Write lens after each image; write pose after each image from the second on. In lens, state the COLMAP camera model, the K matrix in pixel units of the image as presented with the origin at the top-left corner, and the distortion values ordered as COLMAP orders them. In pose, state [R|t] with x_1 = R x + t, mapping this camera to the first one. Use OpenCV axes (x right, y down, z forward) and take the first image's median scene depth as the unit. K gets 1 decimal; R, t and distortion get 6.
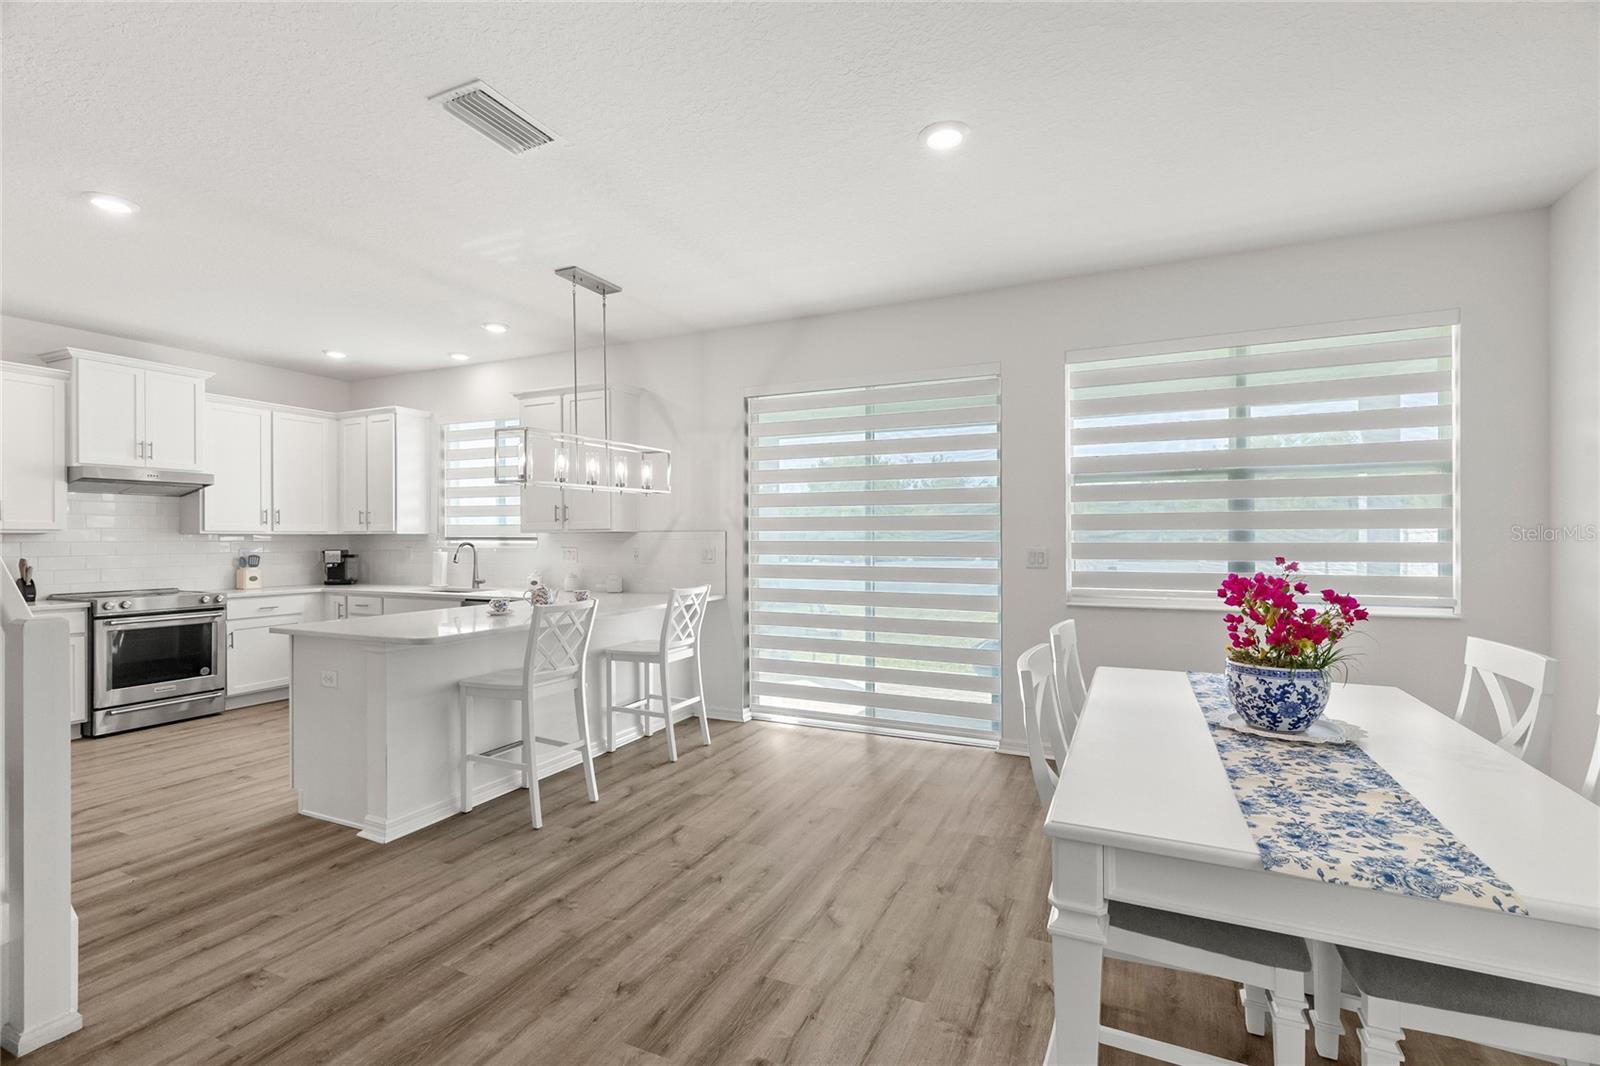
lens RADIAL K [[724.2, 0, 798.8], [0, 724.2, 537.0], [0, 0, 1]] dist [0.008903, -0.001842]
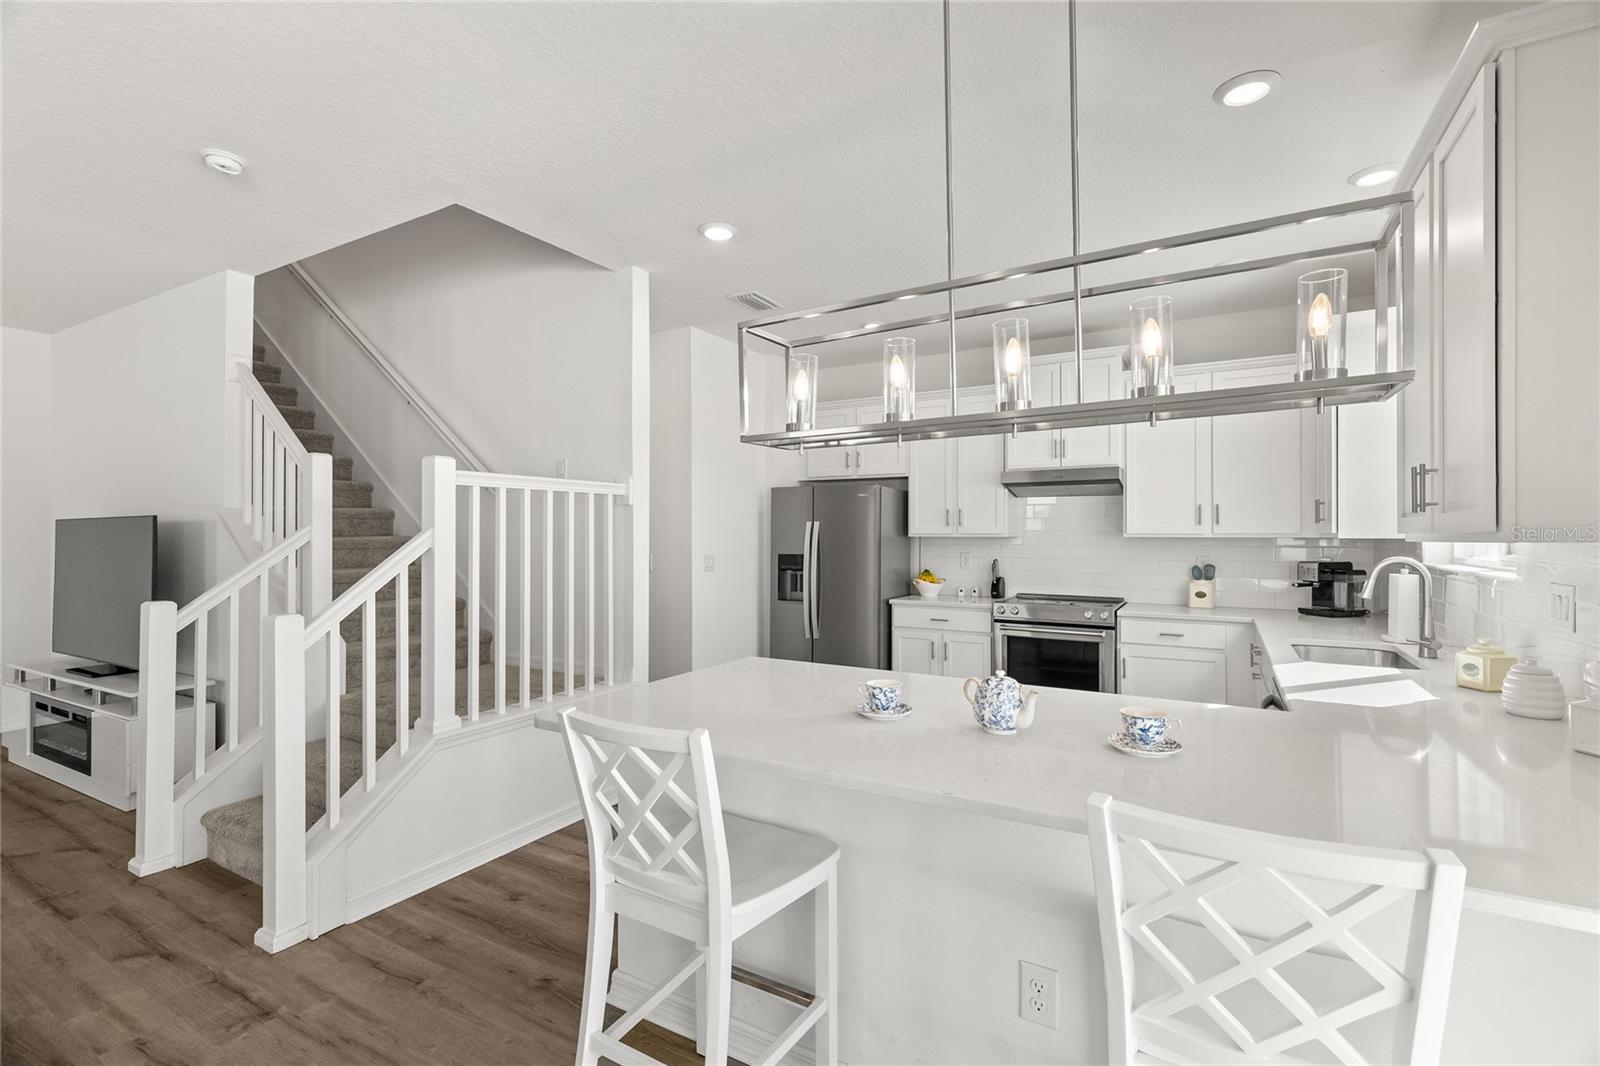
lens RADIAL K [[724.2, 0, 801.8], [0, 724.2, 529.7], [0, 0, 1]] dist [0.008903, -0.001842]
pose [[-0.080903, -0.002928, -0.996718, 0.066293], [0.001997, 0.999993, -0.003100, -0.013140], [0.996720, -0.002242, -0.080897, 0.811795]]
